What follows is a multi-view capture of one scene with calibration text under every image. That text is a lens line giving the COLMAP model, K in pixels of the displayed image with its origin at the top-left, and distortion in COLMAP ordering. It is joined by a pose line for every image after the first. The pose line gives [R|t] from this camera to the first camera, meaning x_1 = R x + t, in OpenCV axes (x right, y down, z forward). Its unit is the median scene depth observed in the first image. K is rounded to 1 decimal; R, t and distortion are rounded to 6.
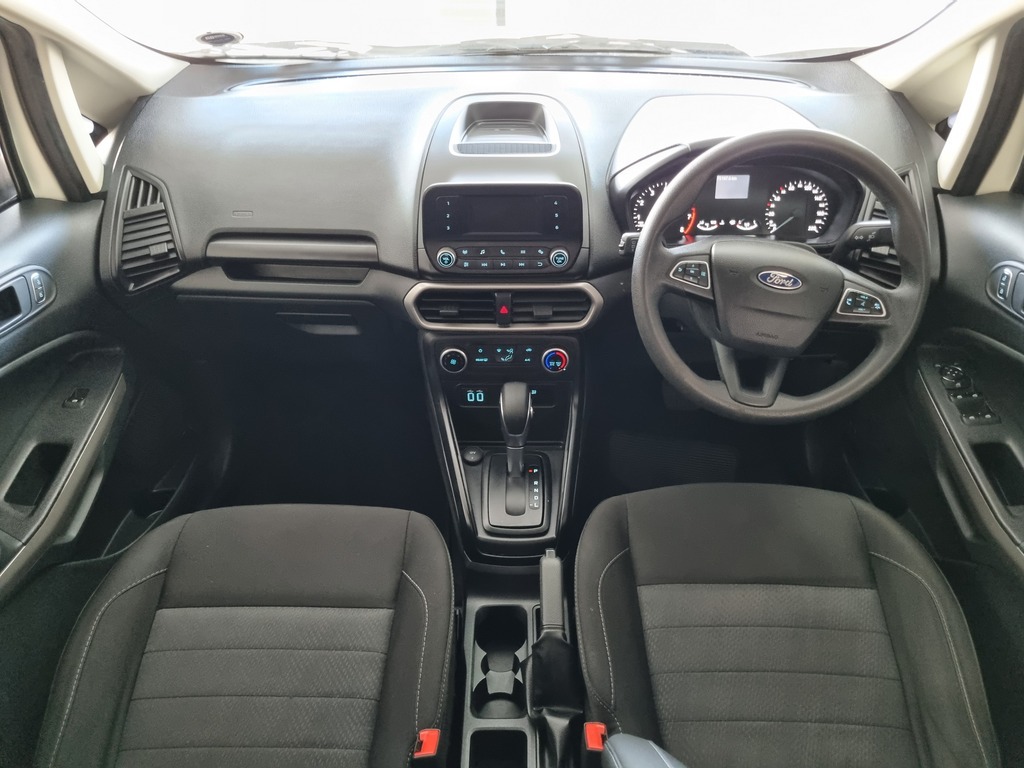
lens RADIAL K [[759.9, 0, 504.9], [0, 759.9, 392.4], [0, 0, 1]] dist [0.044372, -0.026293]
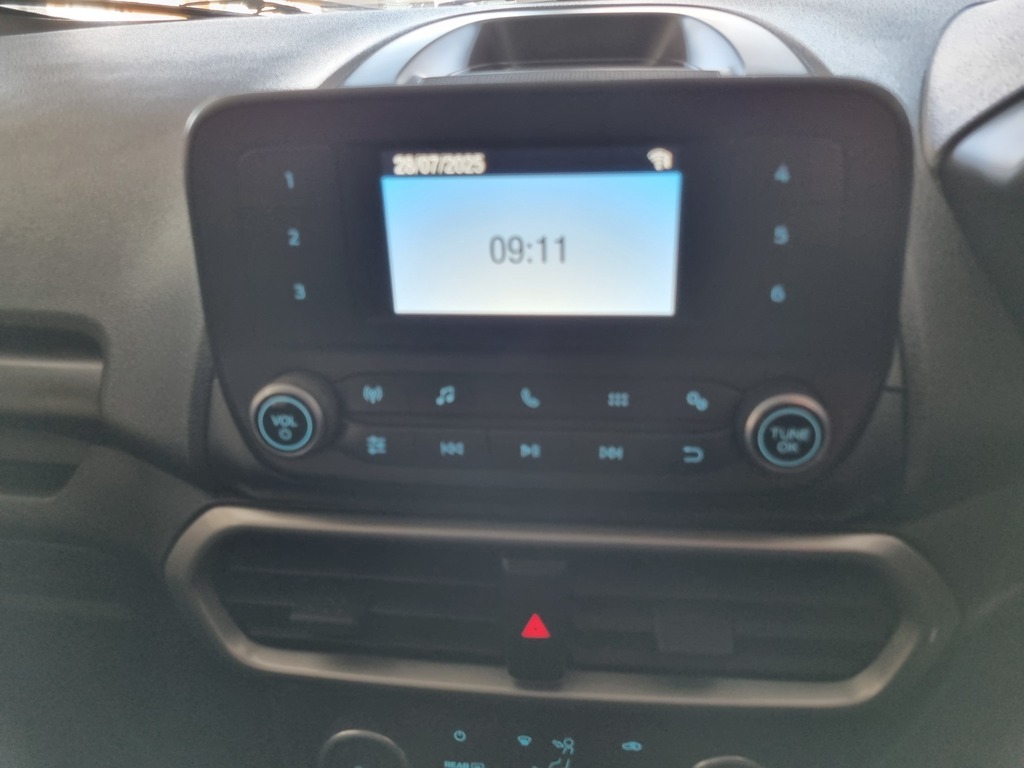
lens RADIAL K [[759.9, 0, 517.1], [0, 759.9, 385.7], [0, 0, 1]] dist [0.044372, -0.026293]
pose [[0.994656, 0.025135, -0.100135, 0.015574], [-0.043981, 0.980662, -0.190705, -0.136817], [0.093406, 0.194090, 0.976527, 0.736483]]
